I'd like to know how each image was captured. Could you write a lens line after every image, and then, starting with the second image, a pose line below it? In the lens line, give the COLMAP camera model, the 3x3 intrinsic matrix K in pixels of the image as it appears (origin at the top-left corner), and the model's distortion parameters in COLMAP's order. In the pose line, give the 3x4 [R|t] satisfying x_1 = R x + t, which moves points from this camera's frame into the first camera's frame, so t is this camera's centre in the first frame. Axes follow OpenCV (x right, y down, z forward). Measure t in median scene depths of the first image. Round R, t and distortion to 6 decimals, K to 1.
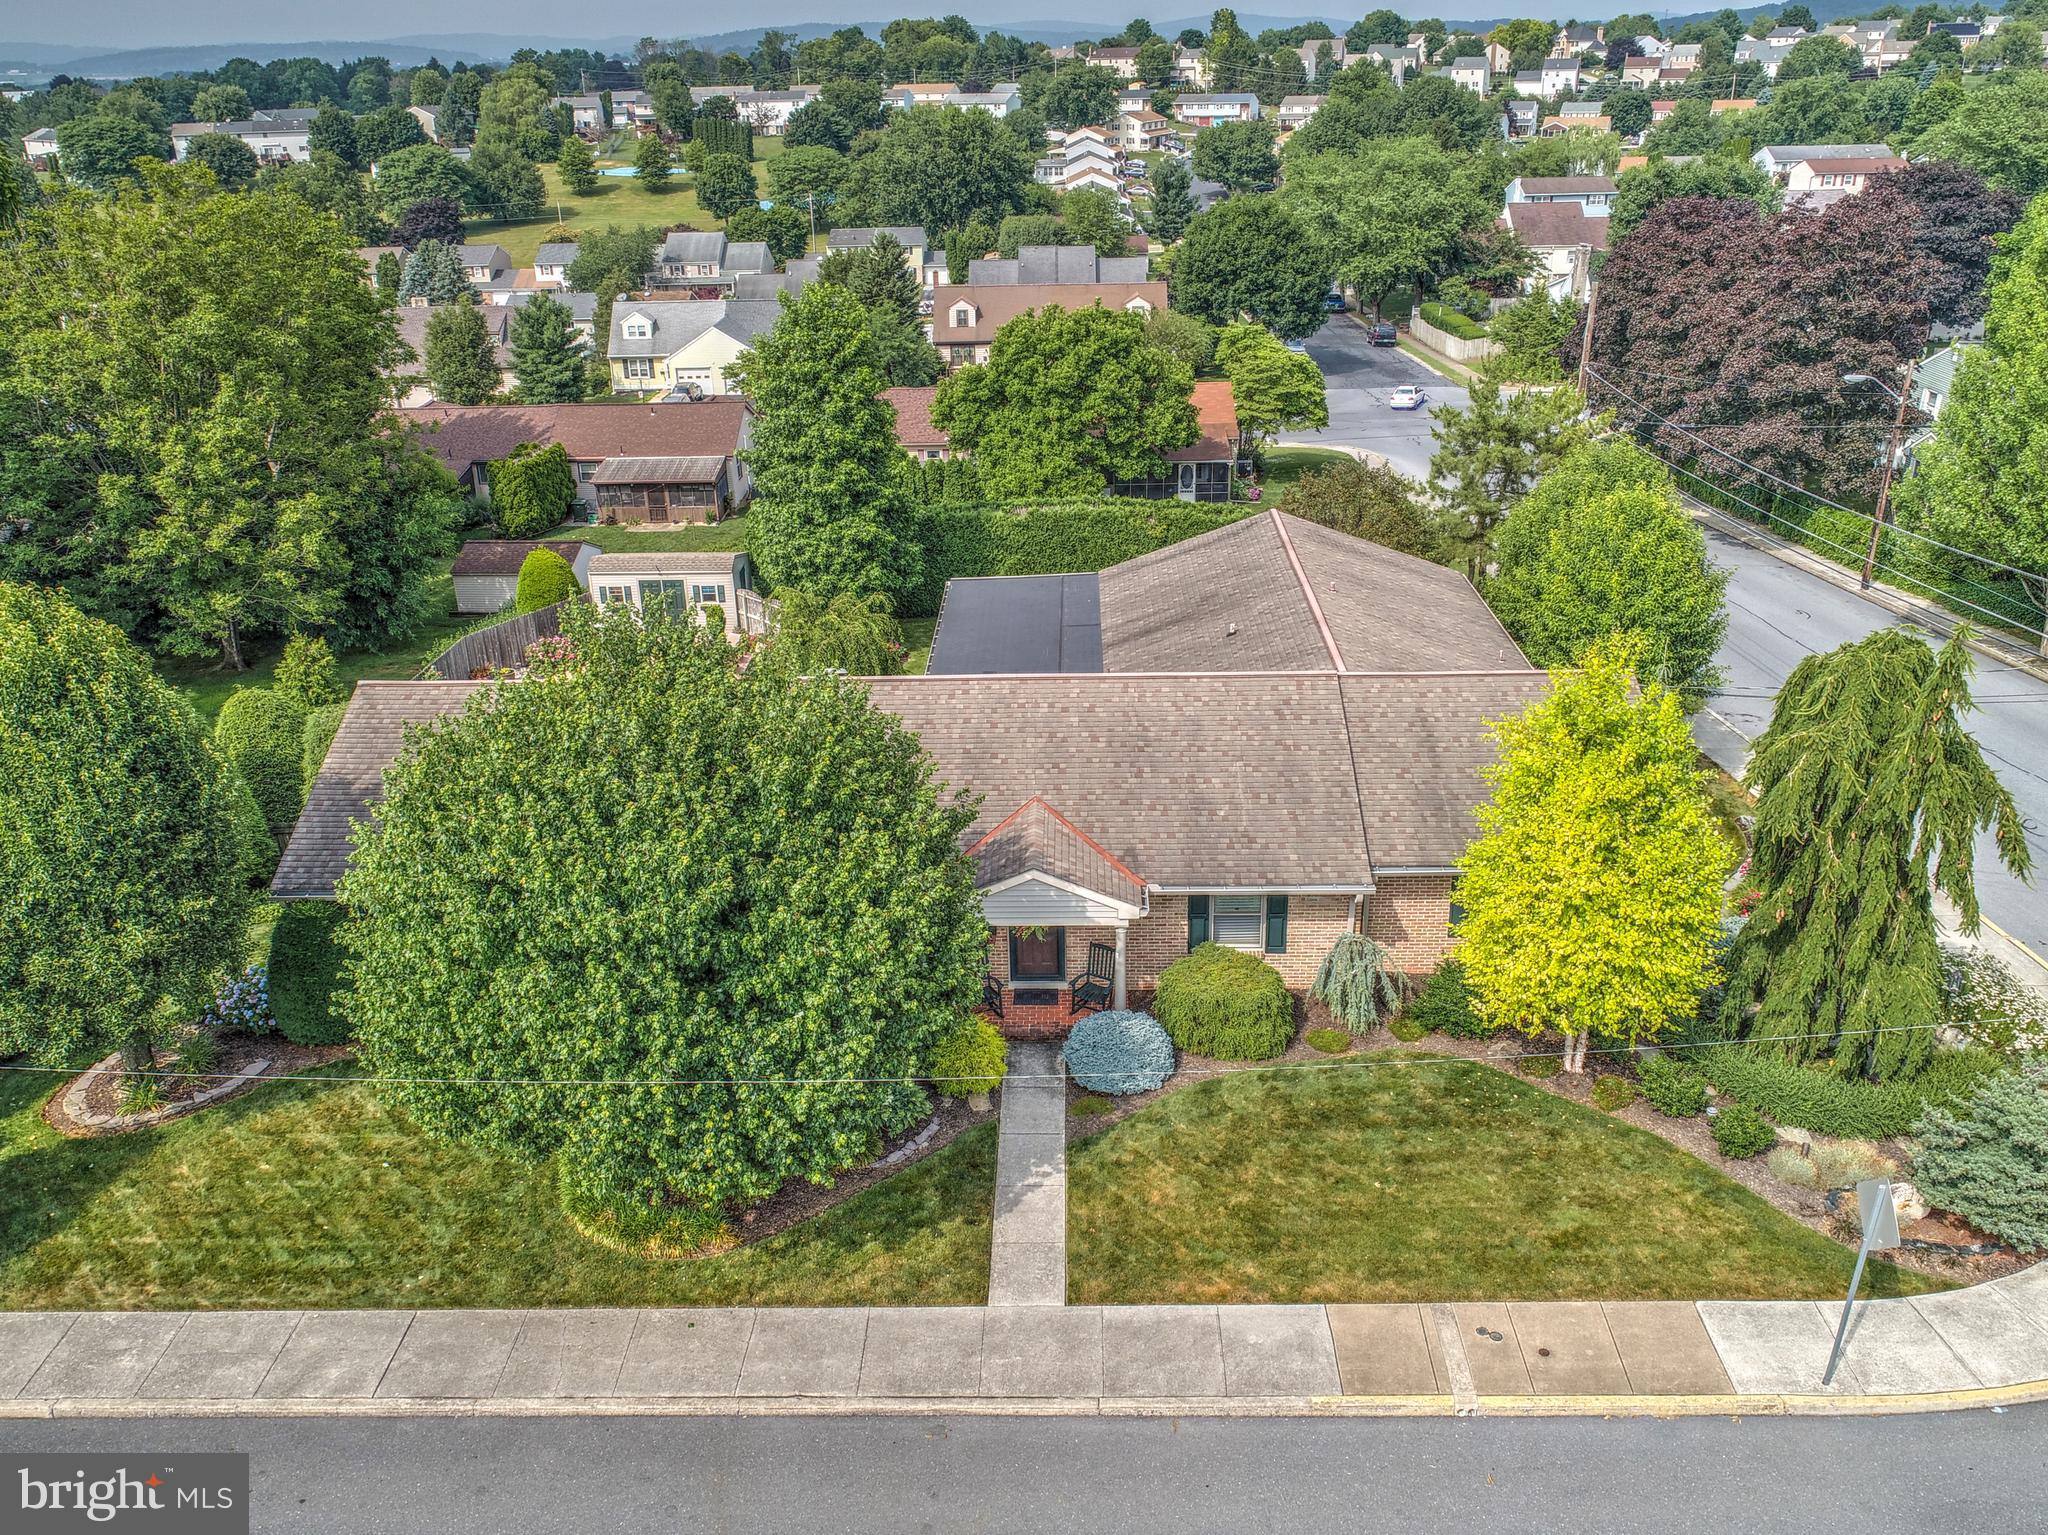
lens RADIAL K [[1554.4, 0, 1024.0], [0, 1554.4, 767.5], [0, 0, 1]] dist [-0.001785, -0.002484]
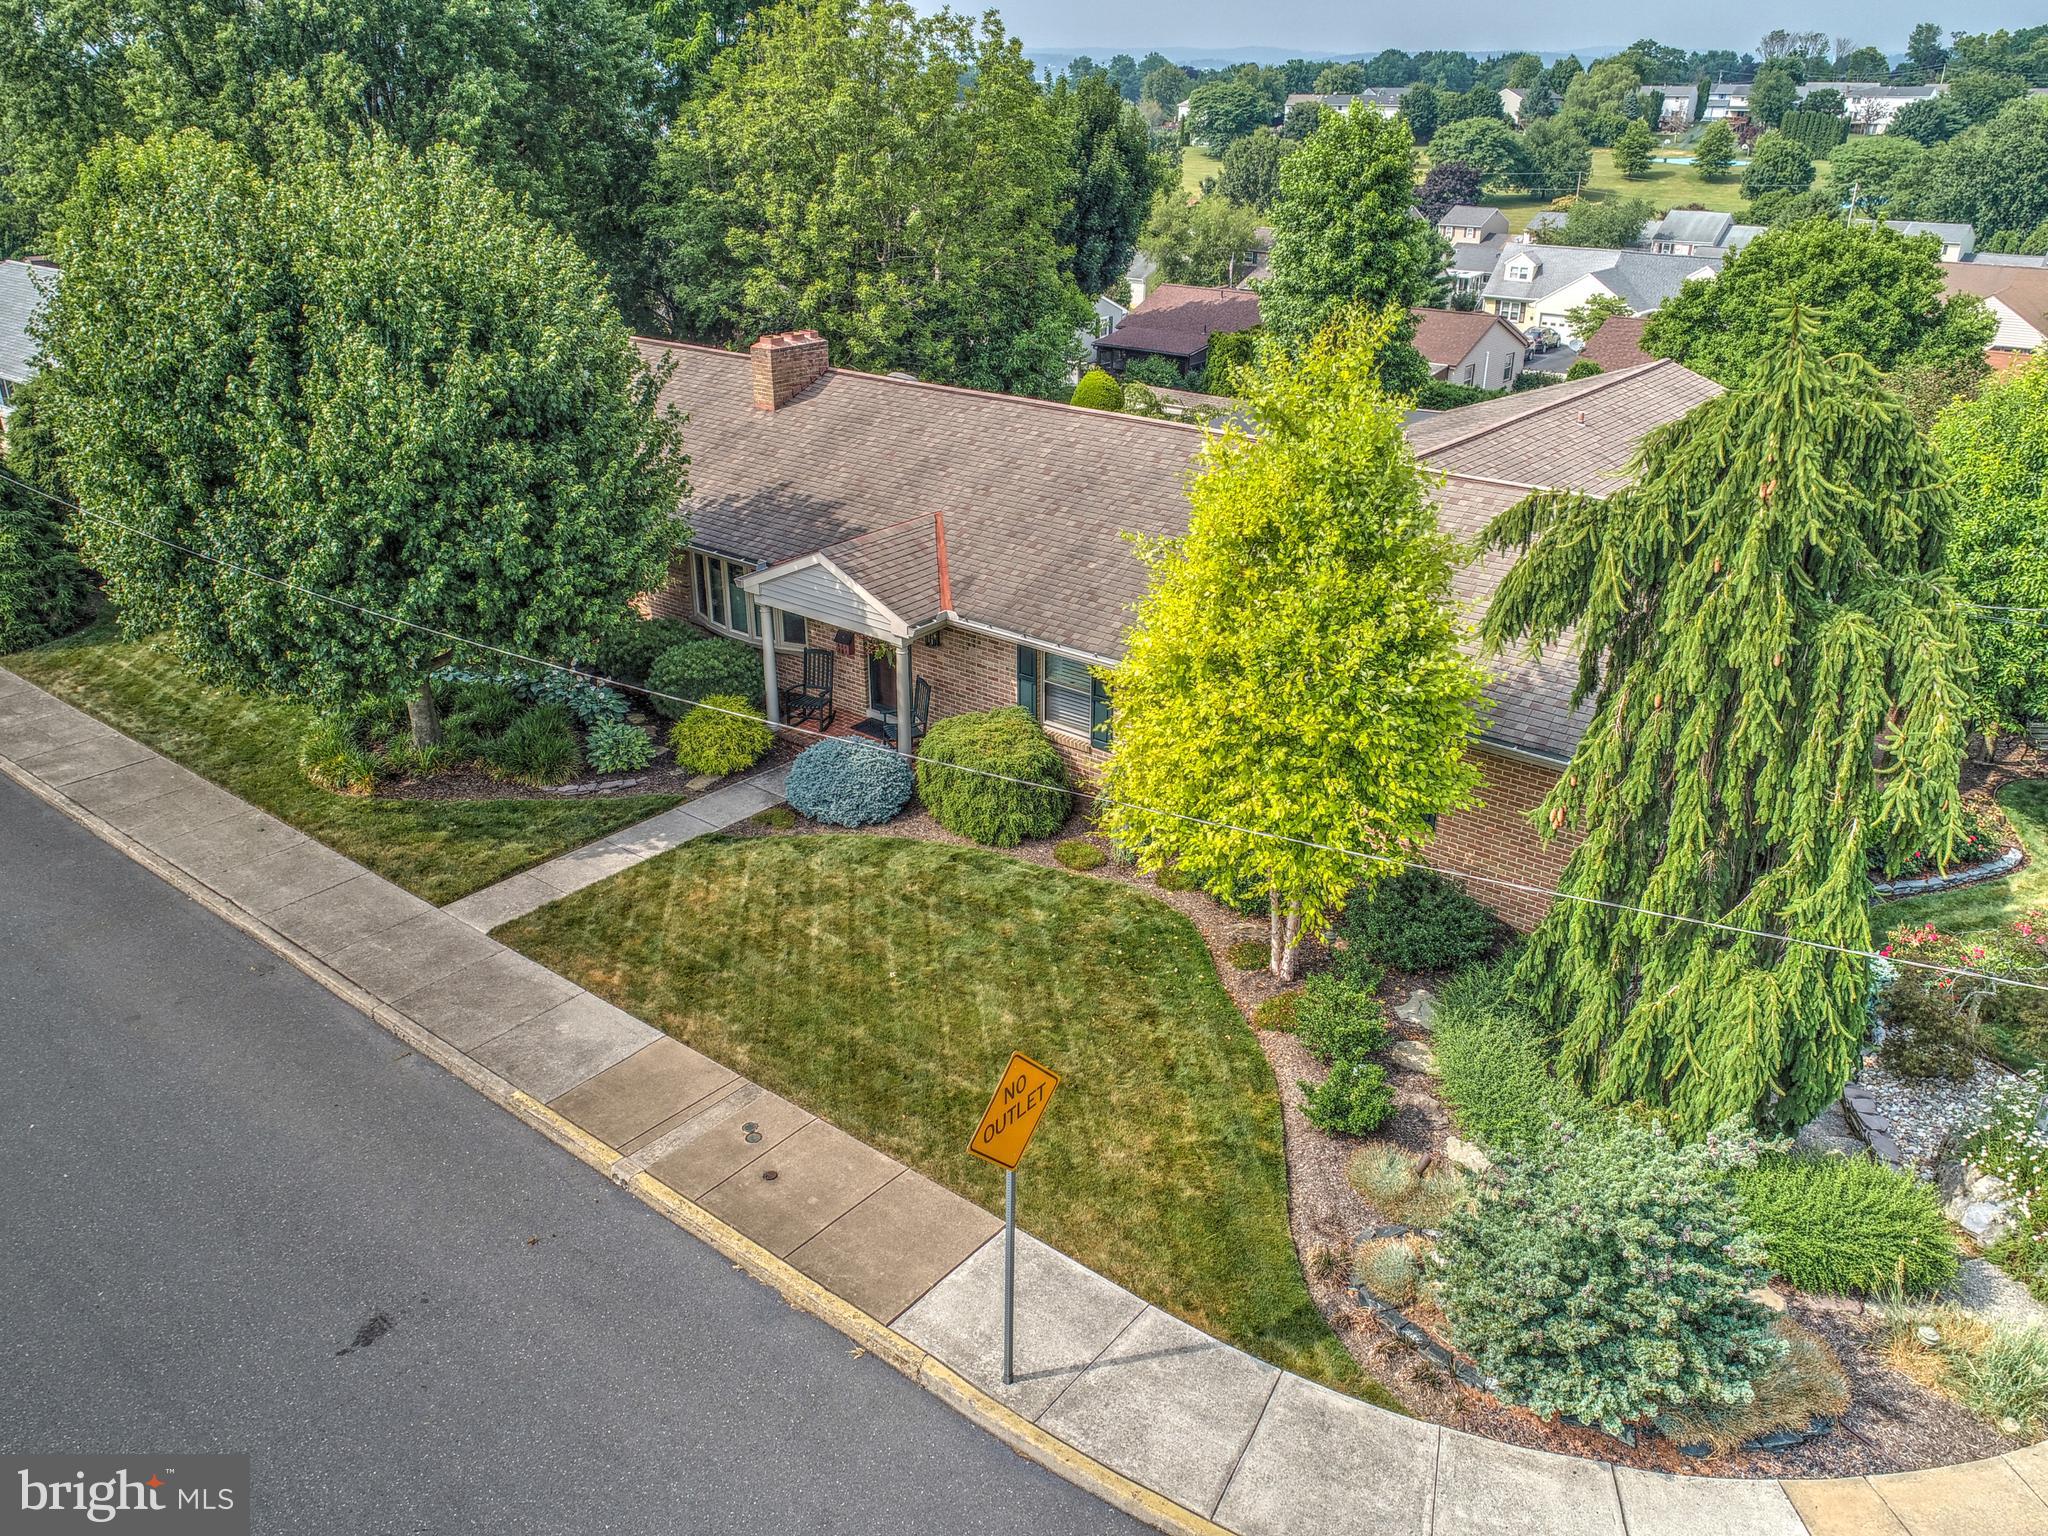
lens RADIAL K [[1520.8, 0, 1048.2], [0, 1520.8, 765.0], [0, 0, 1]] dist [-0.003134, 0.005352]
pose [[0.796213, 0.272515, -0.540168, 0.650227], [-0.270708, 0.958924, 0.084751, 0.078303], [0.541075, 0.078748, 0.837279, 0.379539]]
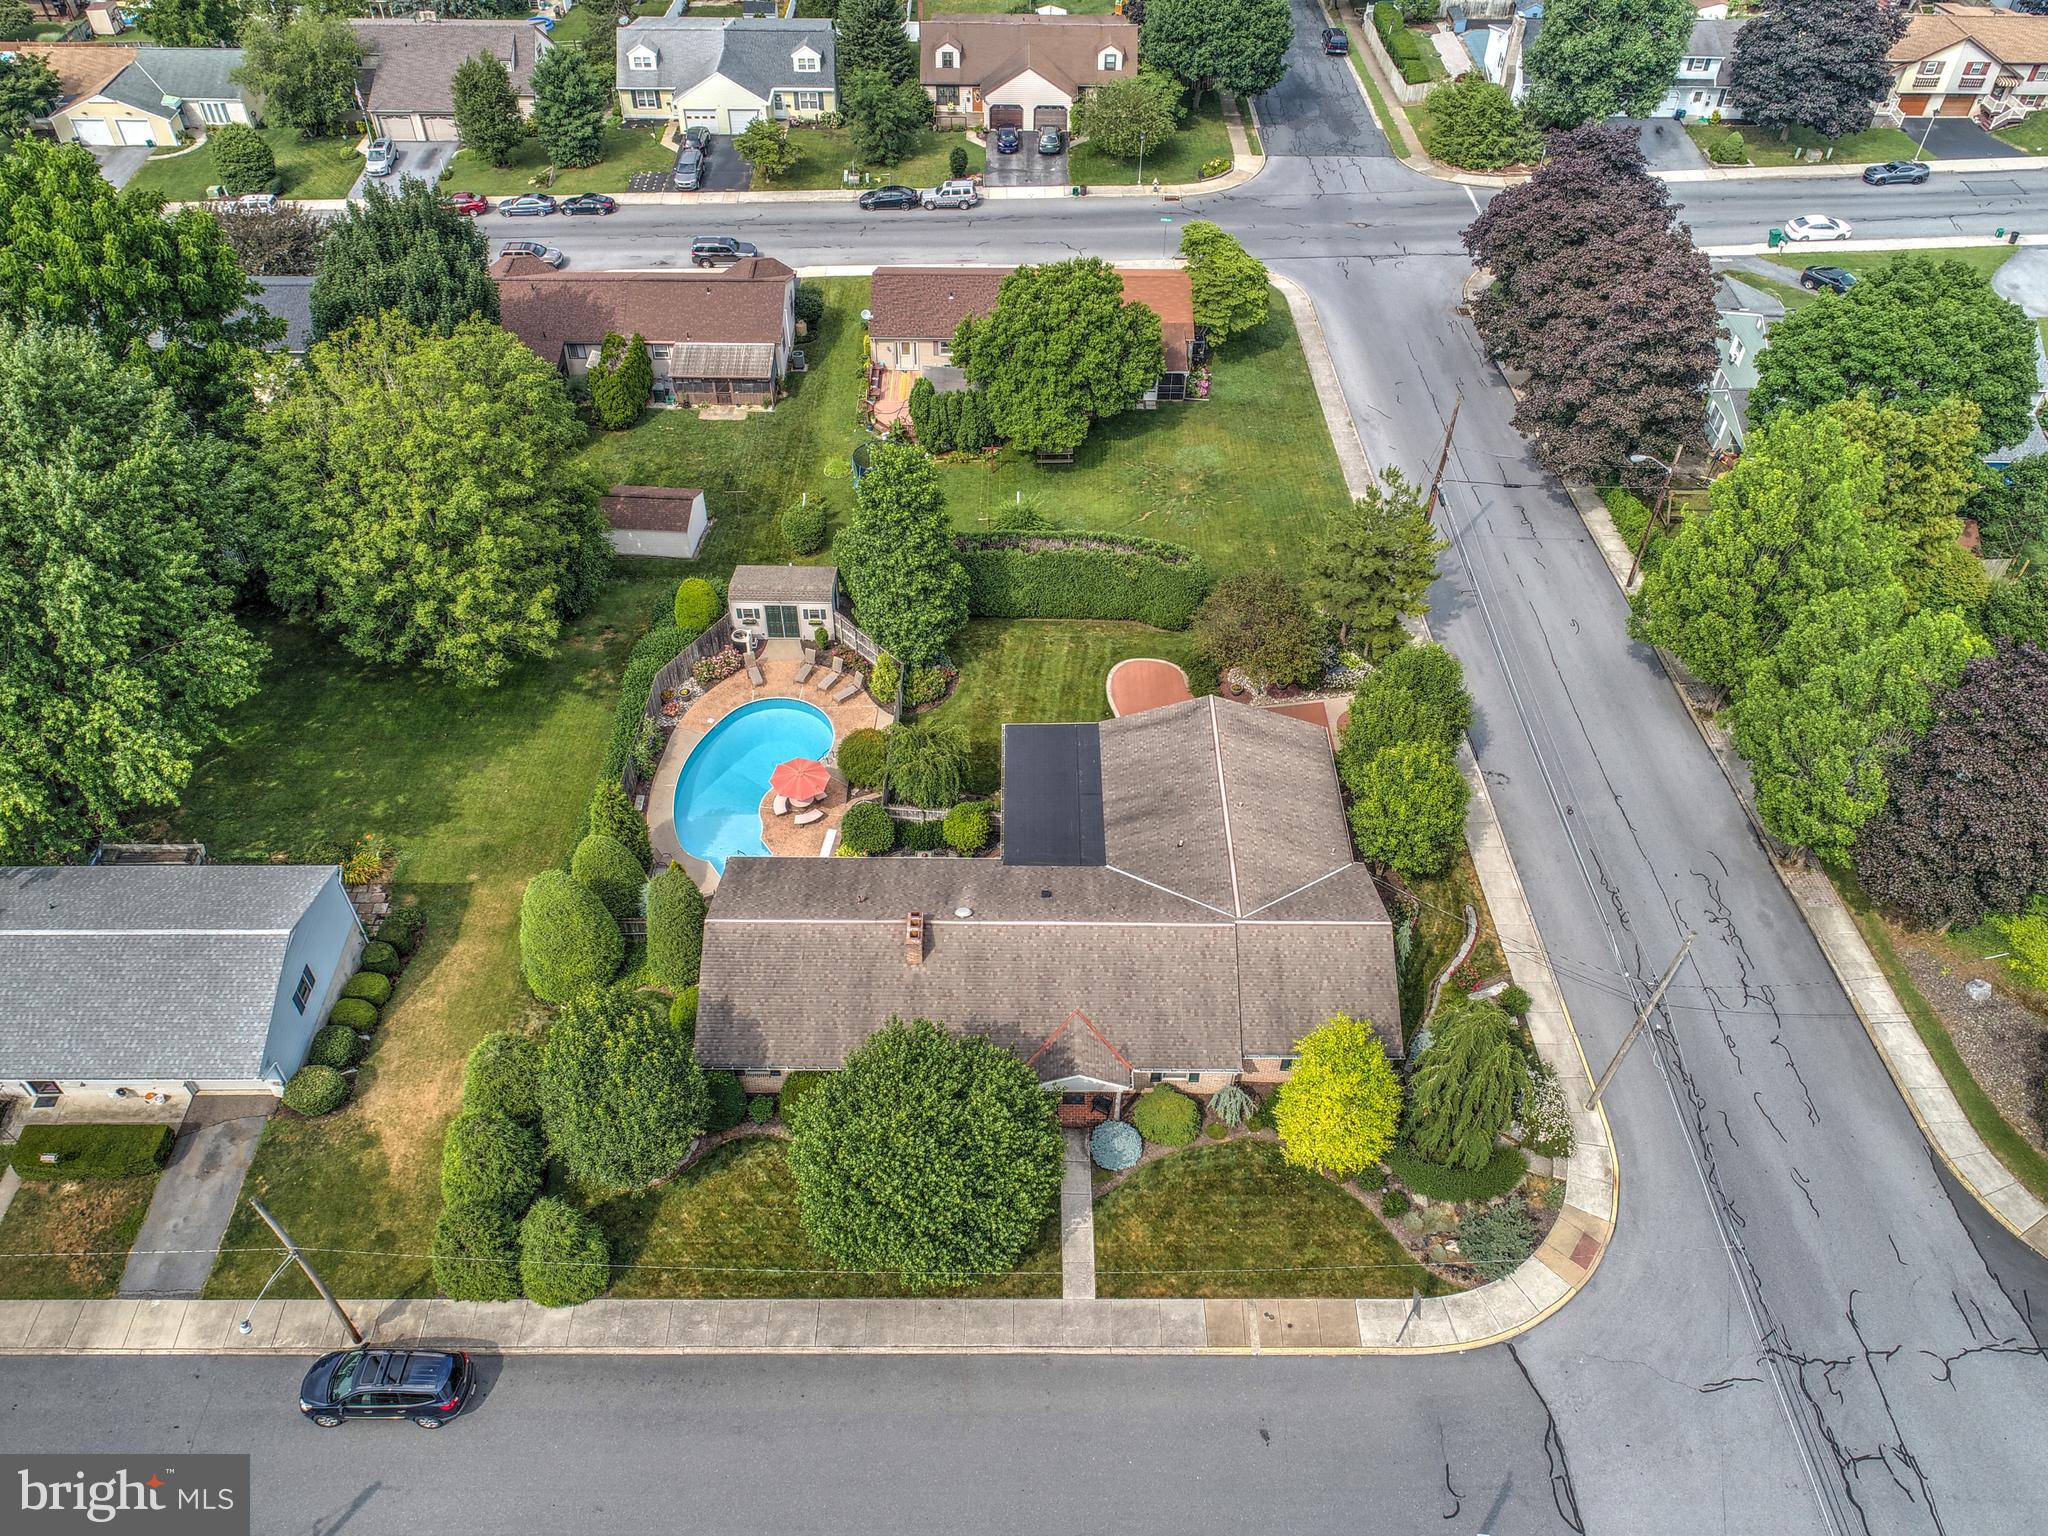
lens RADIAL K [[1470.1, 0, 1024.0], [0, 1470.1, 768.0], [0, 0, 1]] dist [0.000358, -0.002104]
pose [[0.999073, 0.003411, 0.042918, -0.161737], [-0.018376, 0.935273, 0.353448, -1.071212], [-0.038935, -0.353909, 0.934469, -0.722165]]
